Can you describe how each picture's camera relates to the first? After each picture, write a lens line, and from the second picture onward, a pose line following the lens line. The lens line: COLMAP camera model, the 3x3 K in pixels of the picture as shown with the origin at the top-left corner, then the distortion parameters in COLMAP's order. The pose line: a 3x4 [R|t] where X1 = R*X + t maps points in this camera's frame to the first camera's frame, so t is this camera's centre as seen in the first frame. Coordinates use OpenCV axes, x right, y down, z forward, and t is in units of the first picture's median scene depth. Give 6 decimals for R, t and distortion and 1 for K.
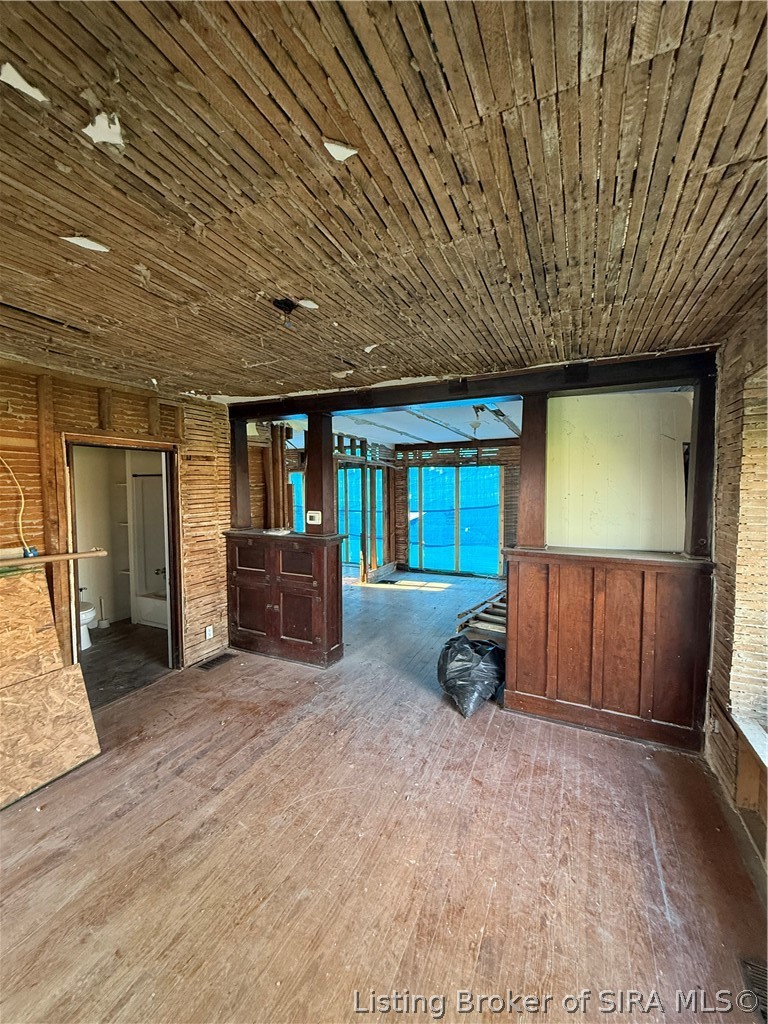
lens RADIAL K [[410.2, 0, 384.6], [0, 410.2, 514.0], [0, 0, 1]] dist [0.001718, 0.000091]
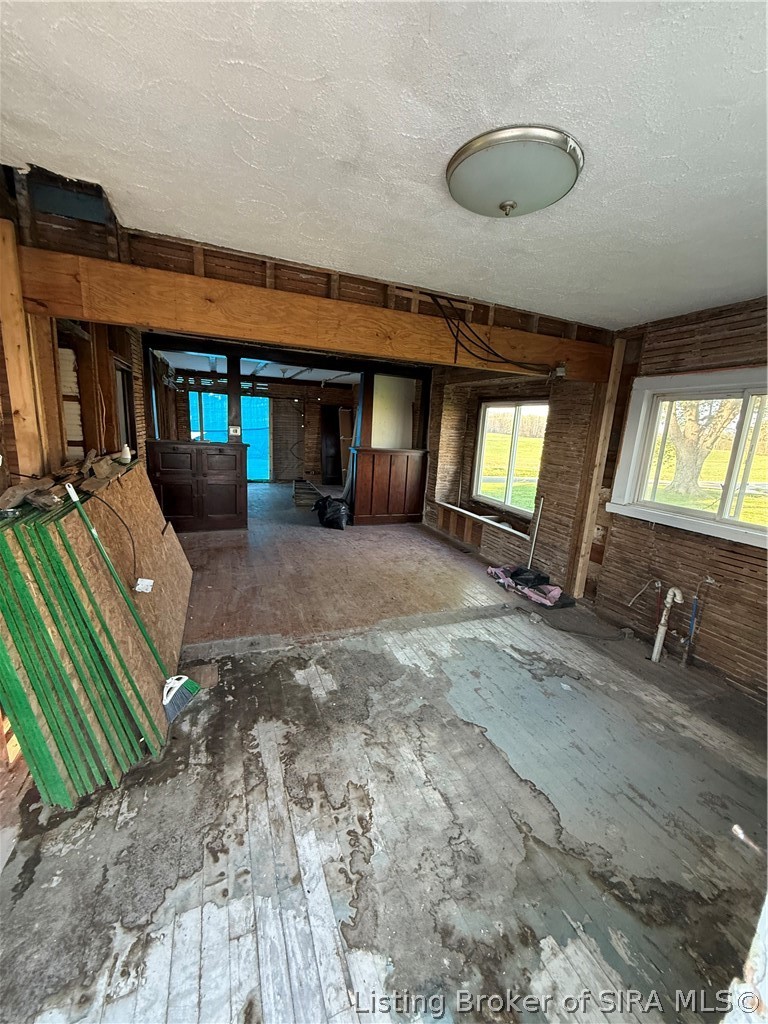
lens RADIAL K [[410.2, 0, 385.5], [0, 410.2, 511.9], [0, 0, 1]] dist [0.001718, 0.000091]
pose [[0.683286, -0.115426, 0.720970, -1.162477], [-0.008919, 0.986032, 0.166315, 0.059949], [-0.730097, -0.120071, 0.672712, -0.553067]]
